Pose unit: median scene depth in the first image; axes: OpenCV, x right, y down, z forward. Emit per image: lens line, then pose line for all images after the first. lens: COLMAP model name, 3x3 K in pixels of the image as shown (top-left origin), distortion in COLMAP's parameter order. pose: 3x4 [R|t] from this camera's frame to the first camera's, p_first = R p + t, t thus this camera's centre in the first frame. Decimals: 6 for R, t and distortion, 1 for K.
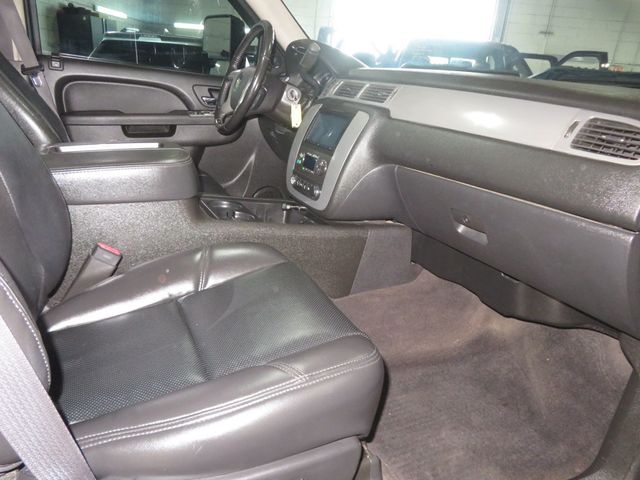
lens RADIAL K [[454.0, 0, 320.0], [0, 454.0, 240.0], [0, 0, 1]] dist [-0.012999, 0.000983]
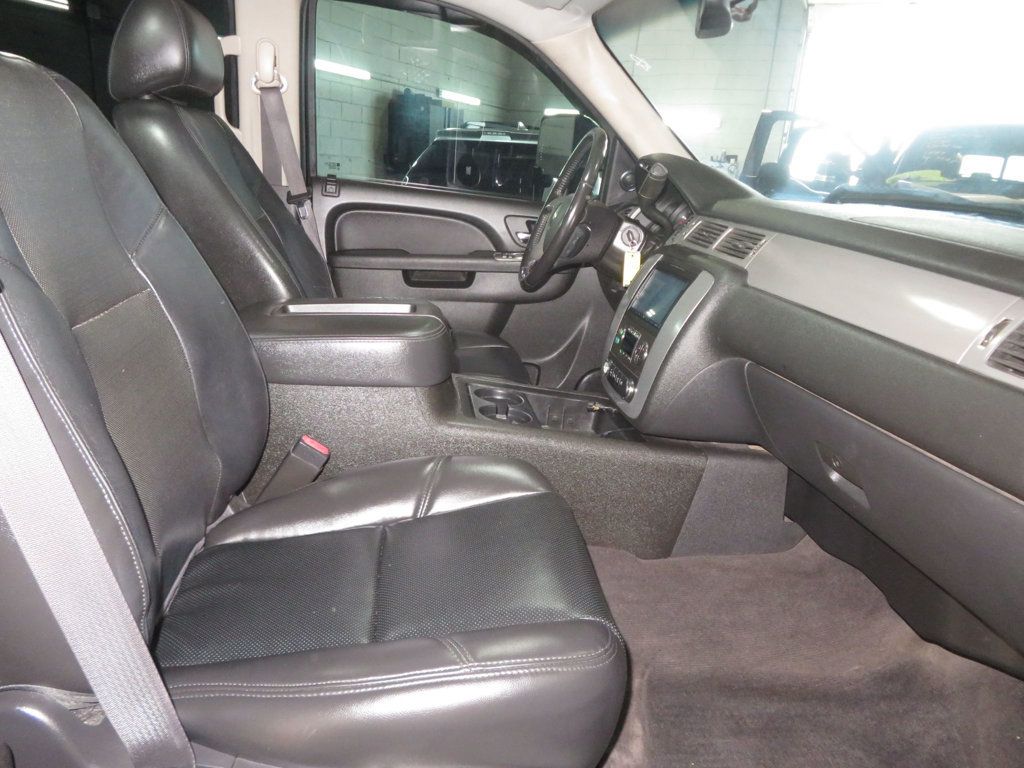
lens RADIAL K [[726.4, 0, 512.0], [0, 726.4, 384.0], [0, 0, 1]] dist [-0.012999, 0.000983]
pose [[0.941636, 0.086561, -0.325315, 0.155958], [-0.110991, 0.992170, -0.057268, -0.032338], [0.317810, 0.090033, 0.943870, -0.033960]]
